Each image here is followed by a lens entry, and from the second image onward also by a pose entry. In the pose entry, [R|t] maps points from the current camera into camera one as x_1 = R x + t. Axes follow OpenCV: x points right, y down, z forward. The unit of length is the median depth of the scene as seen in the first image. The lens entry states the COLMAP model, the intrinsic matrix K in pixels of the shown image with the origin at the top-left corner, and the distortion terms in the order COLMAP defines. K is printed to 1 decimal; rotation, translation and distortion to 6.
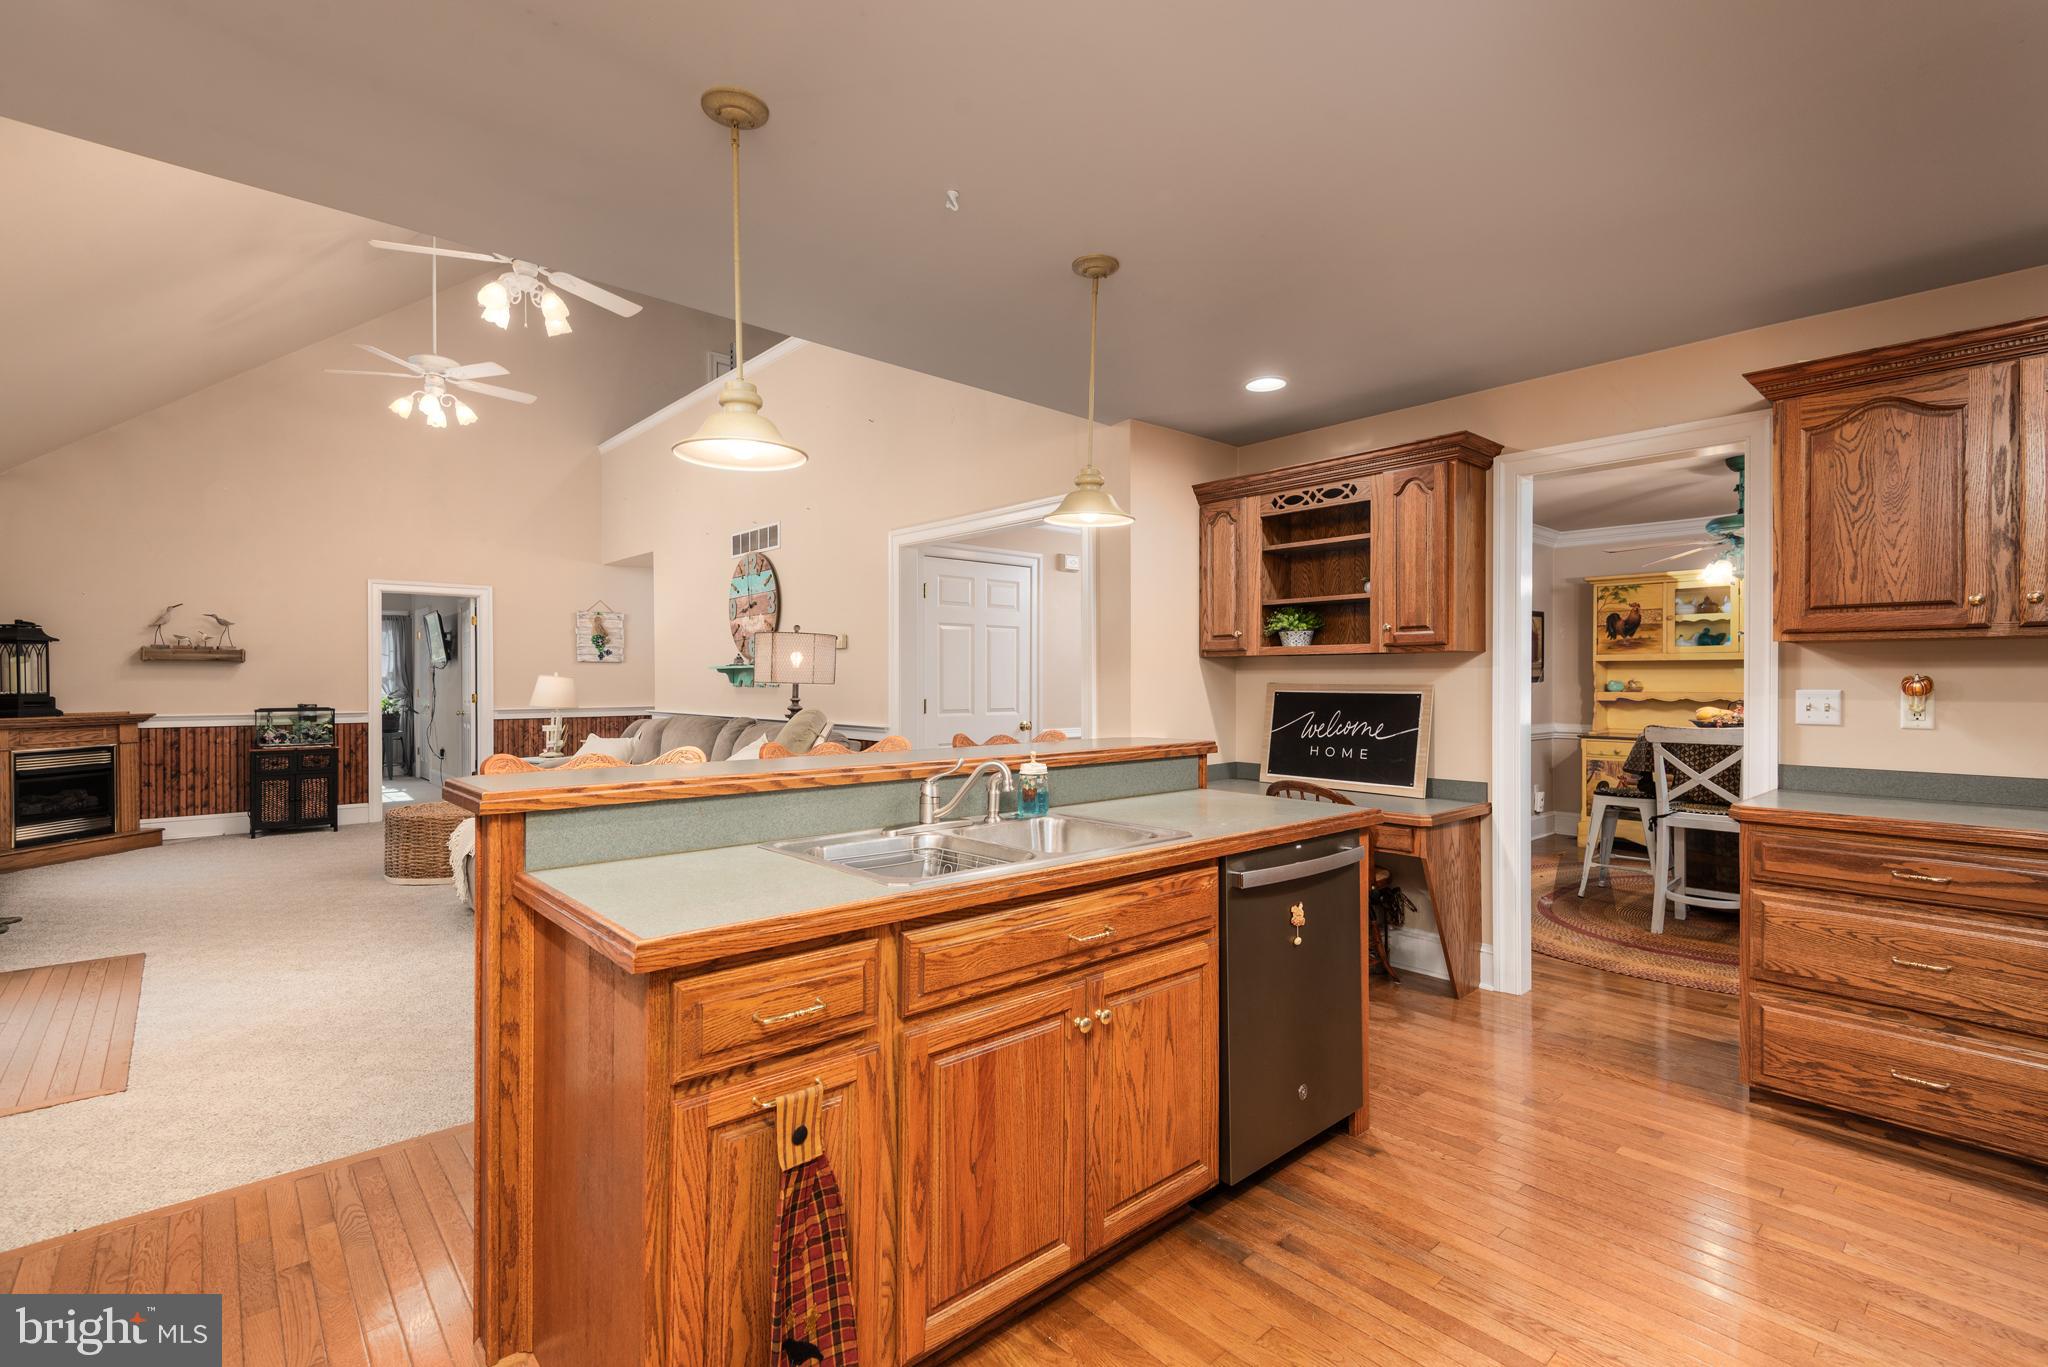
lens RADIAL K [[922.3, 0, 1038.0], [0, 922.3, 687.5], [0, 0, 1]] dist [0.018334, -0.005617]
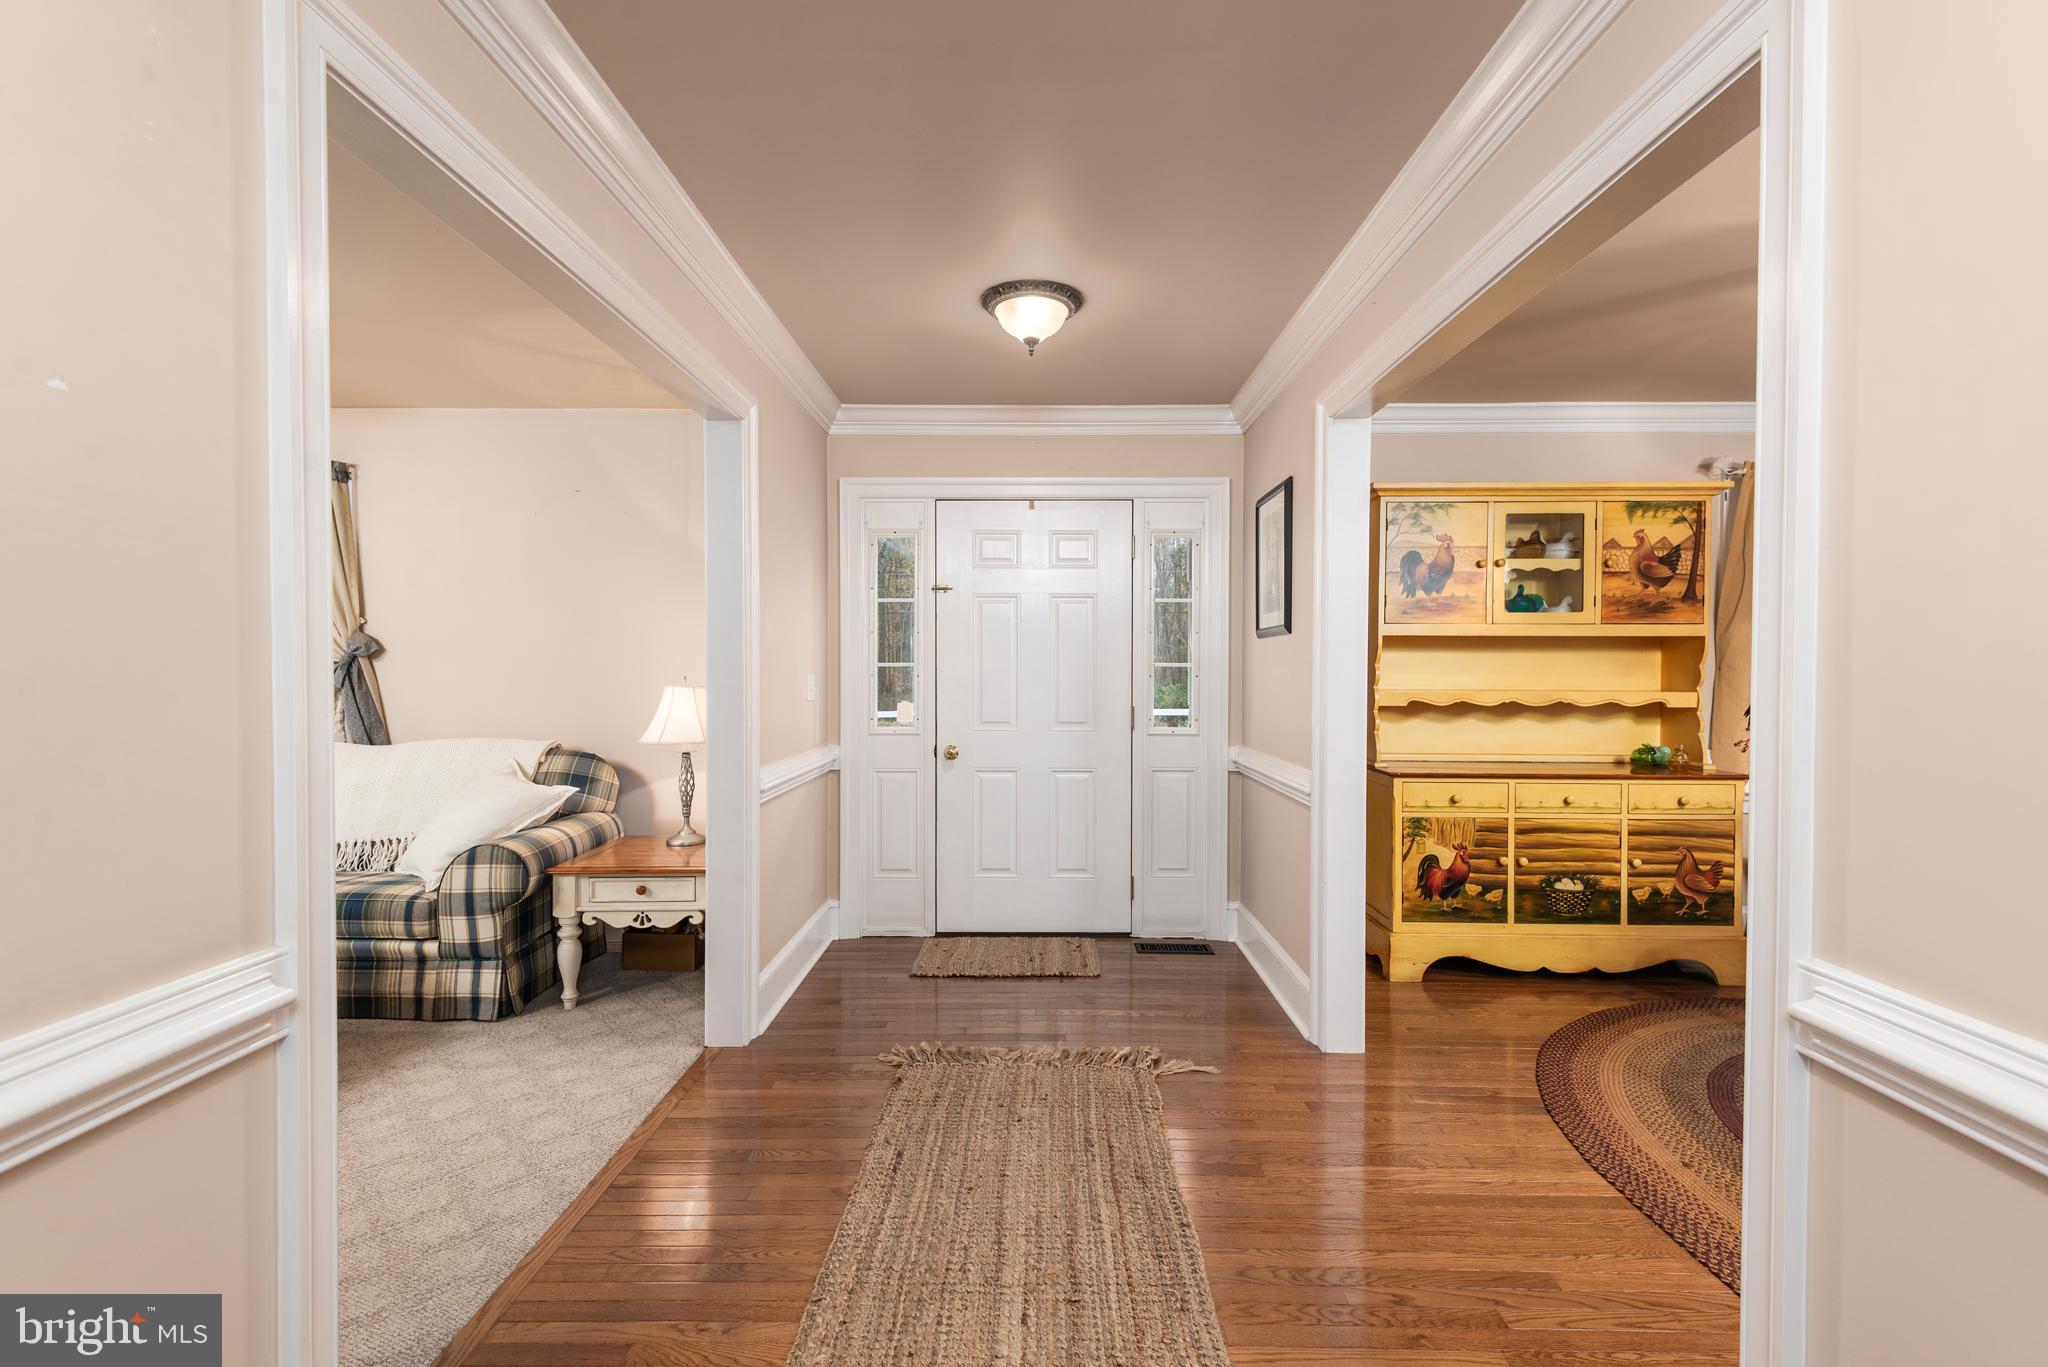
lens RADIAL K [[922.3, 0, 1032.0], [0, 922.3, 687.0], [0, 0, 1]] dist [0.018334, -0.005617]
pose [[0.680293, -0.007307, 0.732904, 0.051389], [0.001748, 0.999964, 0.008346, -0.002413], [-0.732939, -0.004397, 0.680281, 0.761453]]
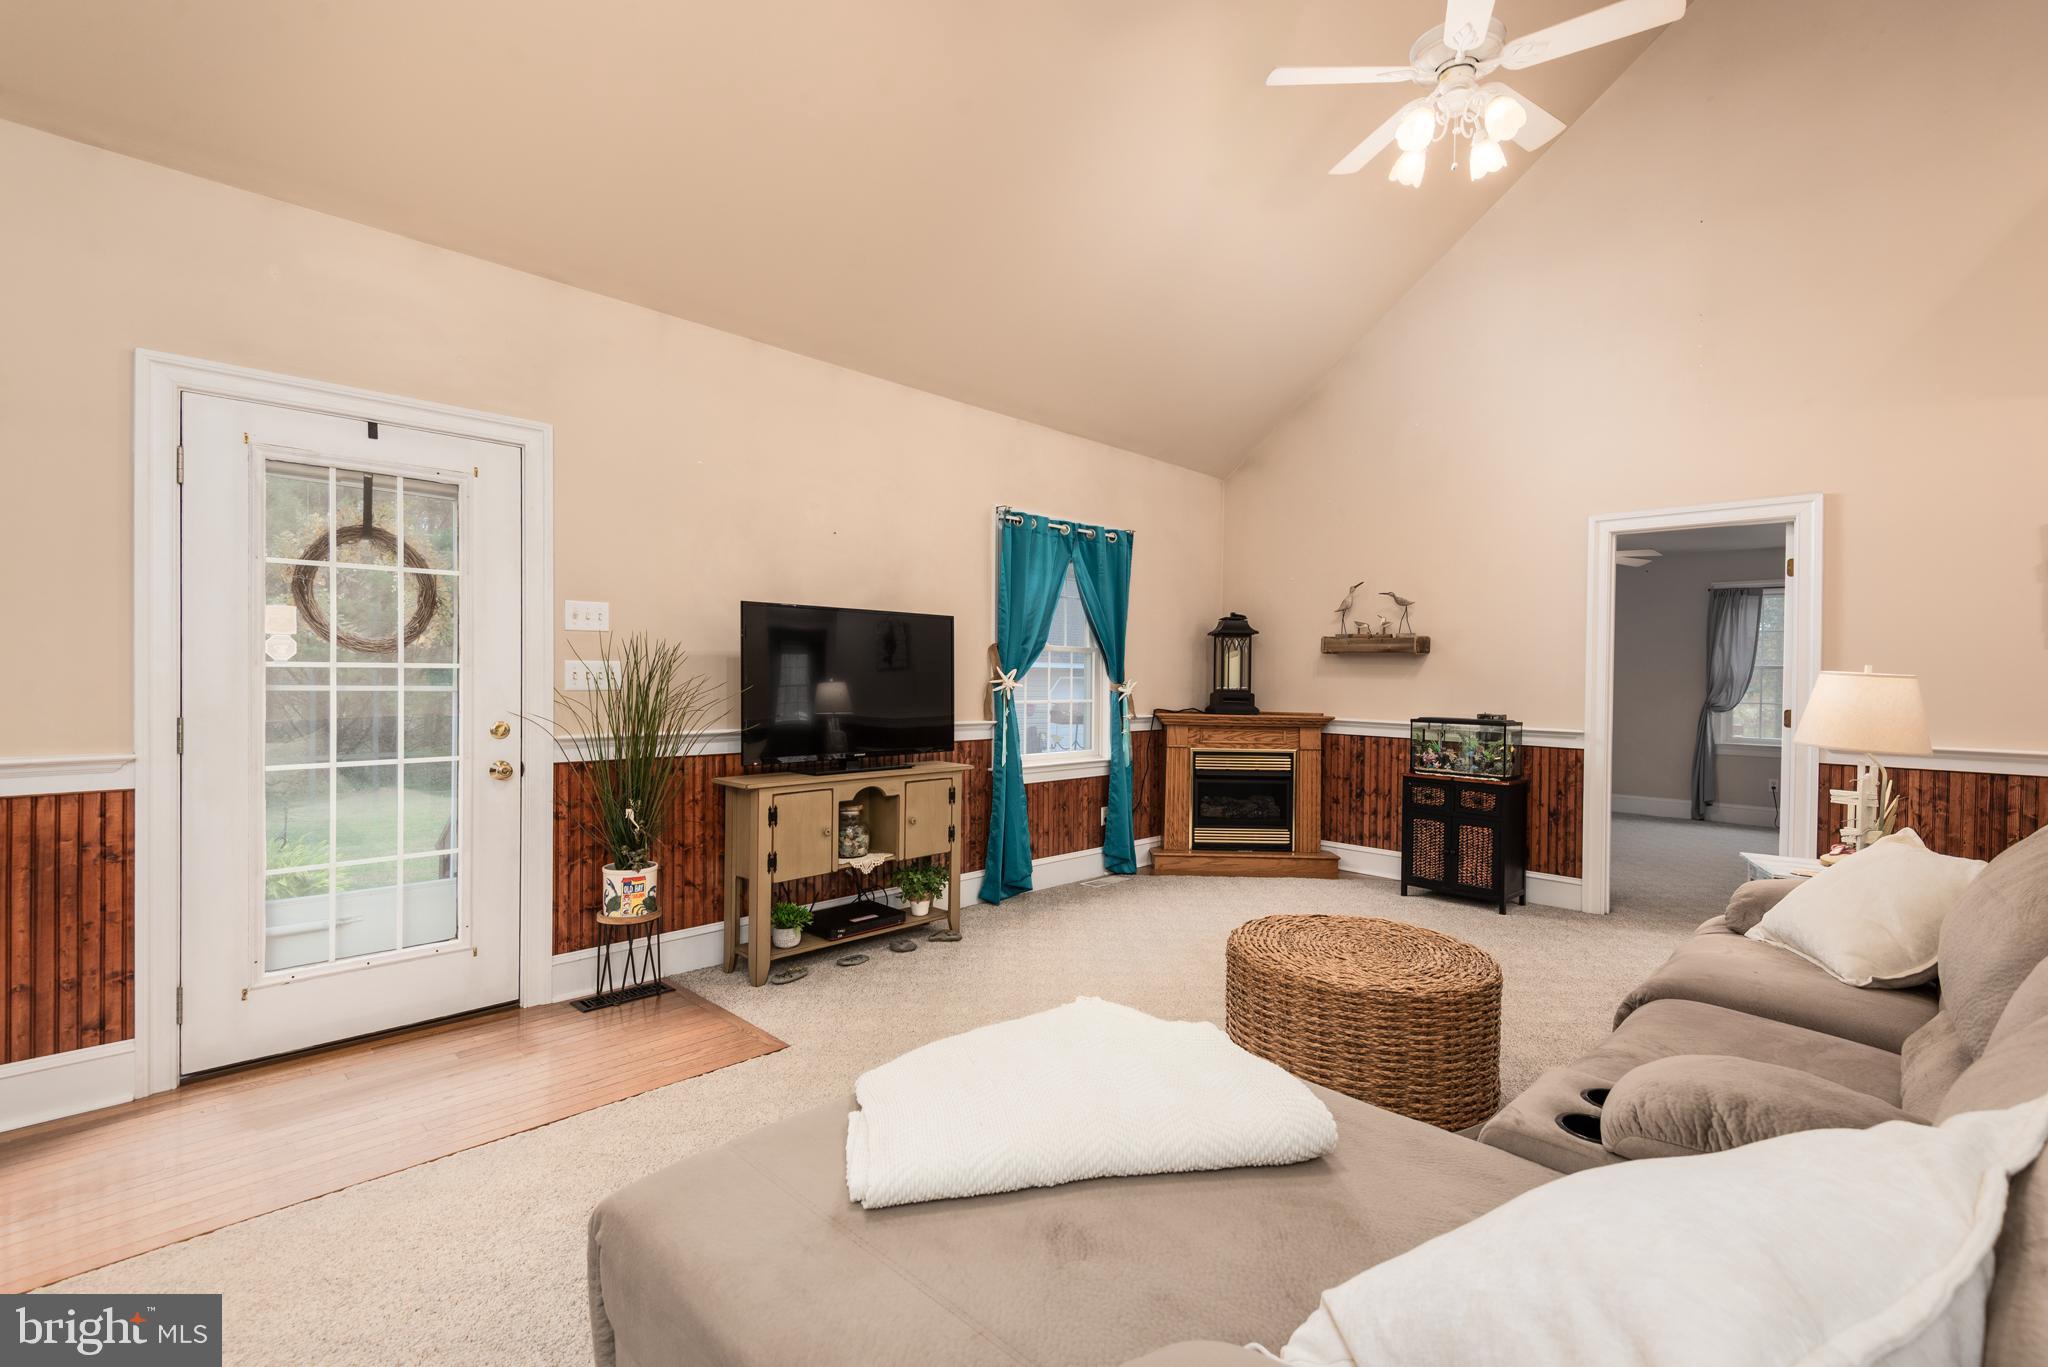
lens RADIAL K [[922.3, 0, 1017.0], [0, 922.3, 679.8], [0, 0, 1]] dist [0.018334, -0.005617]
pose [[0.043815, 0.007042, -0.999015, -0.135047], [-0.024328, 0.999686, 0.005980, -0.003176], [0.998743, 0.024042, 0.043973, 0.671574]]
